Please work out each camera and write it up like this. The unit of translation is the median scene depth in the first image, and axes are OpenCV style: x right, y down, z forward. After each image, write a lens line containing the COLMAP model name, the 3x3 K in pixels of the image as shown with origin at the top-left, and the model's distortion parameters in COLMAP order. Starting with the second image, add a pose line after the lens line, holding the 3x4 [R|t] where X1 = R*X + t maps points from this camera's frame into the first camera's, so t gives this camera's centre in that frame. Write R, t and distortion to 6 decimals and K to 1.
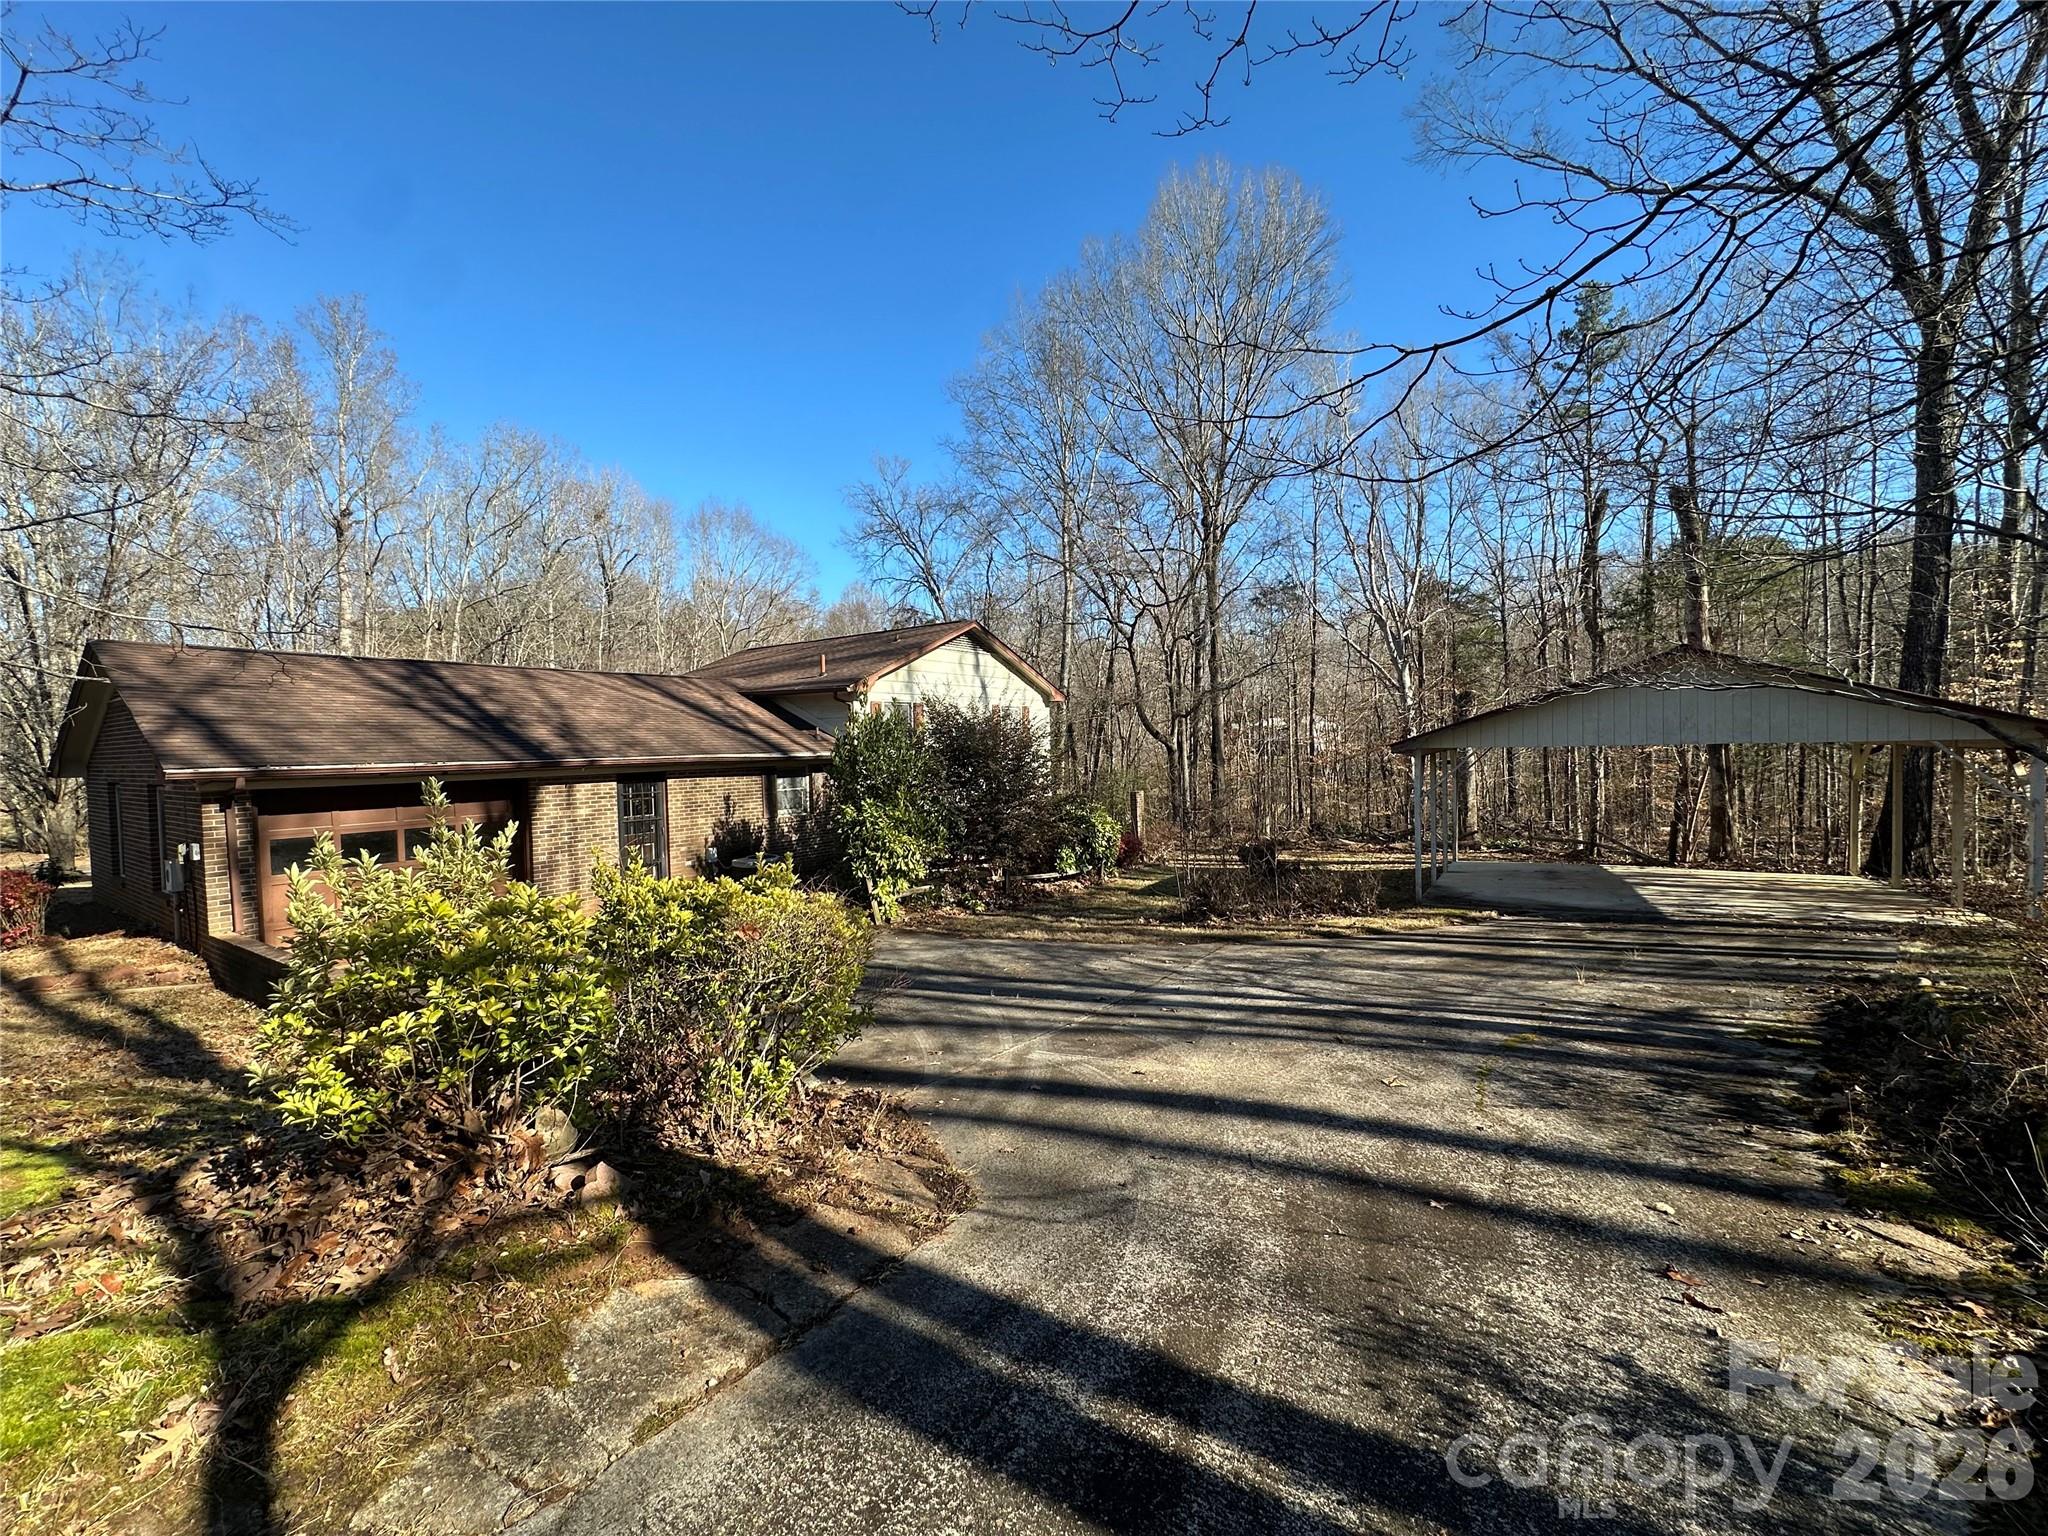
lens RADIAL K [[822.1, 0, 1020.3], [0, 822.1, 773.2], [0, 0, 1]] dist [-0.010883, -0.000567]
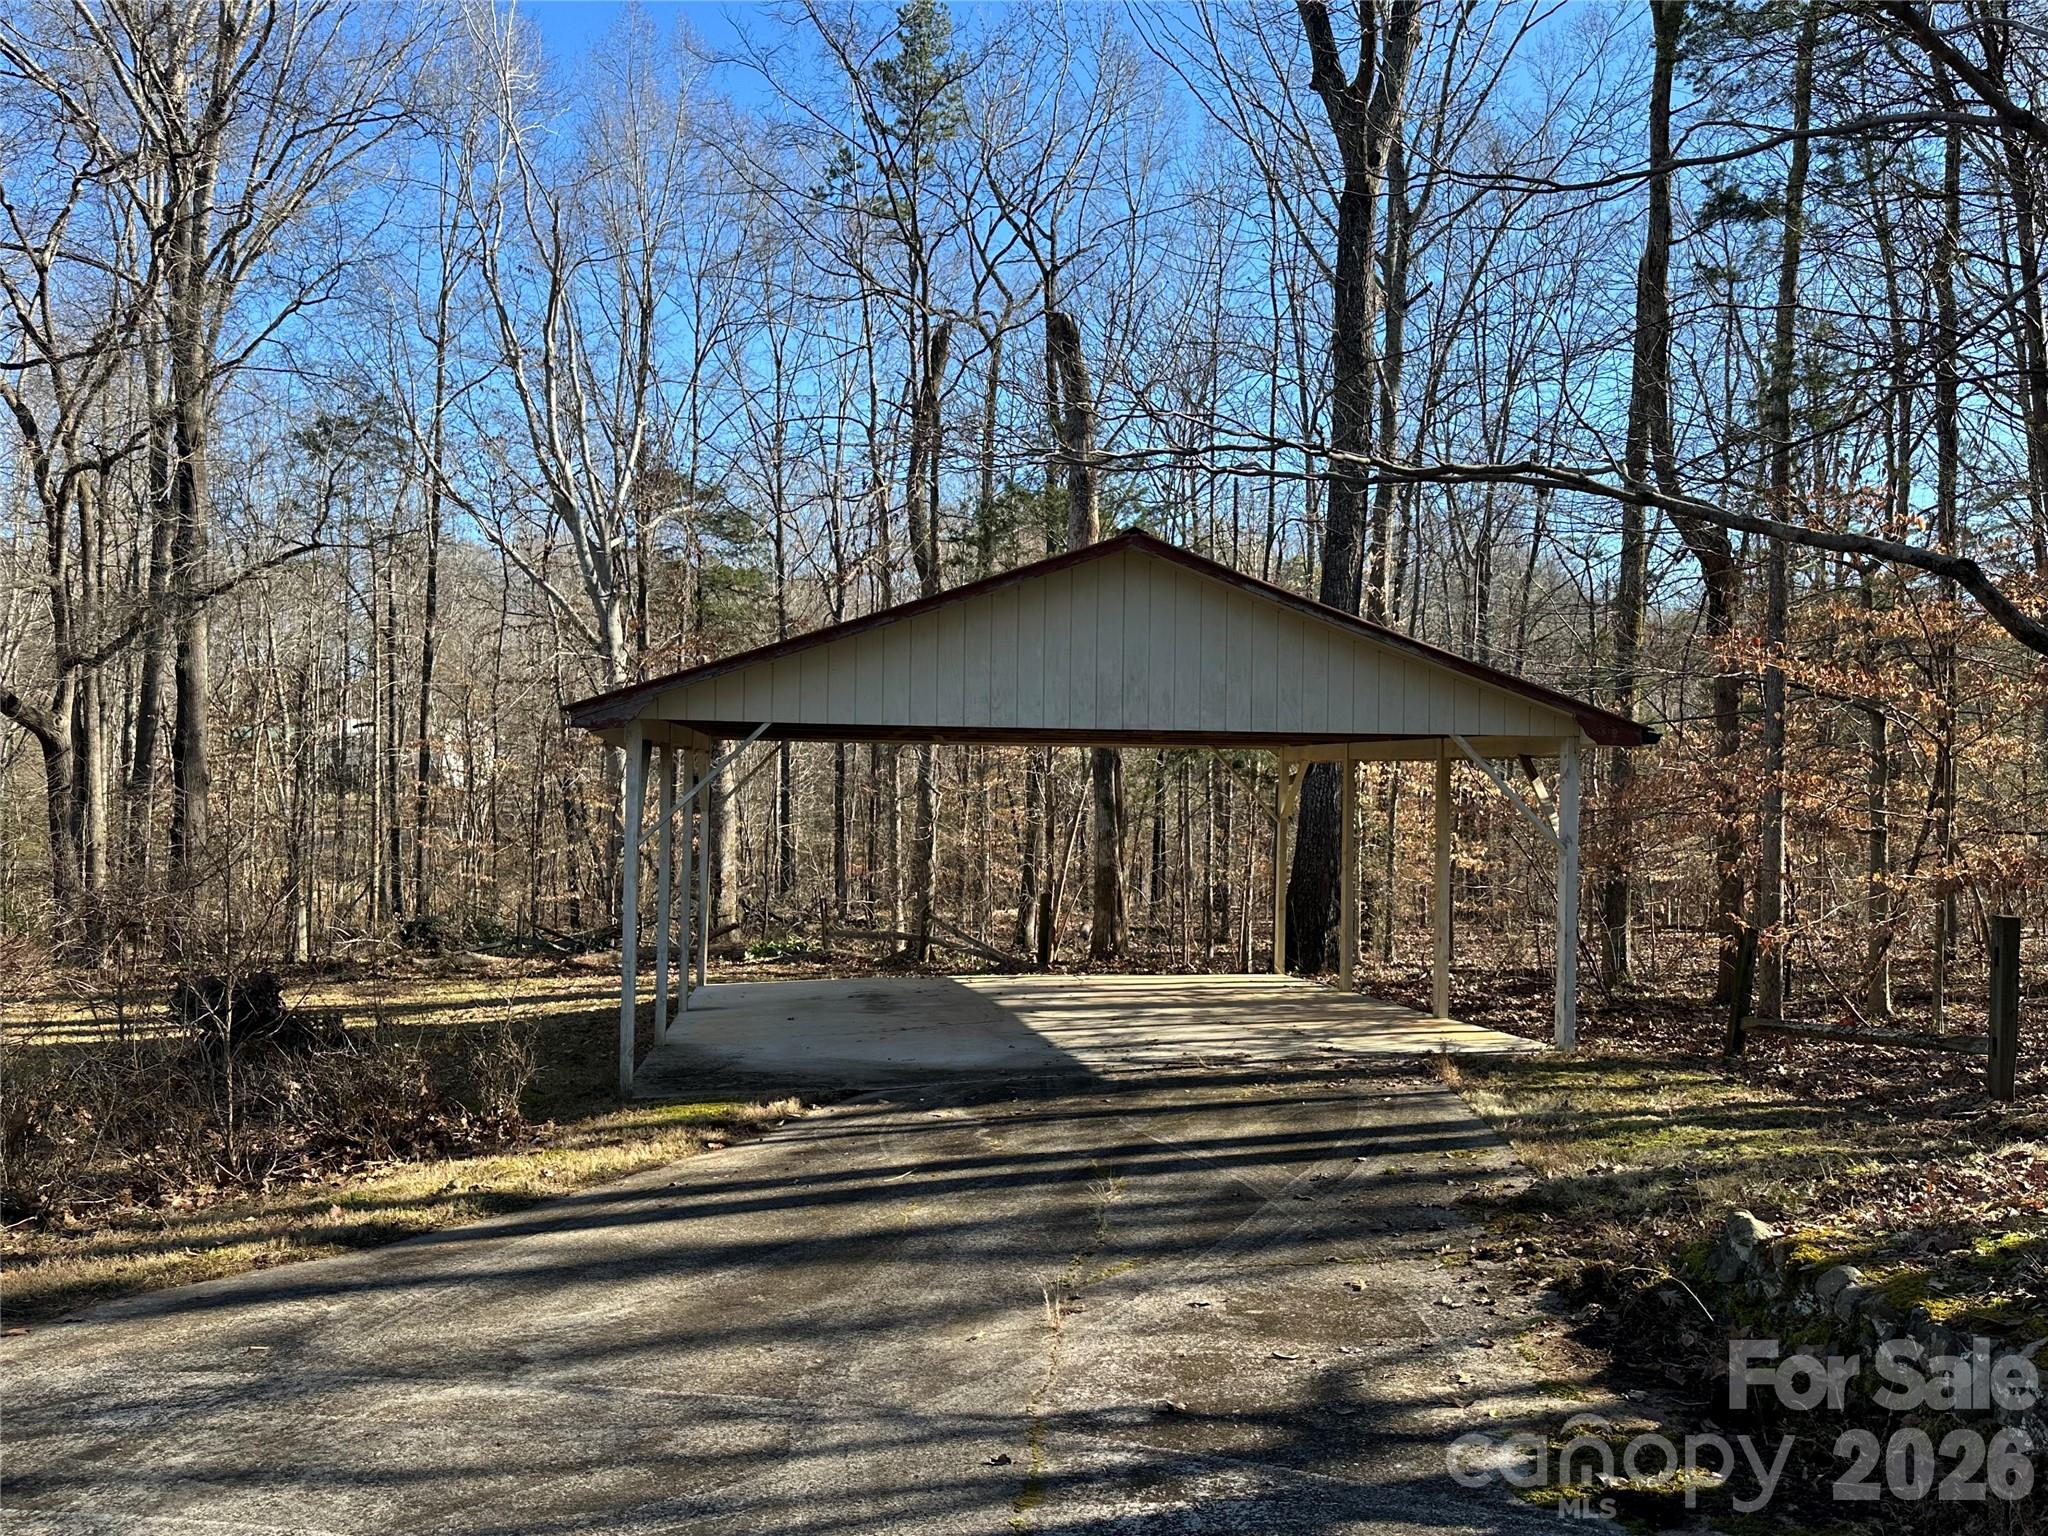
lens RADIAL K [[1506.5, 0, 1023.7], [0, 1506.5, 771.6], [0, 0, 1]] dist [0.046664, -0.018894]
pose [[0.761869, 0.034694, 0.646801, 0.111145], [-0.008321, 0.999006, -0.043785, 0.022033], [-0.647677, 0.027977, 0.761401, 0.227298]]
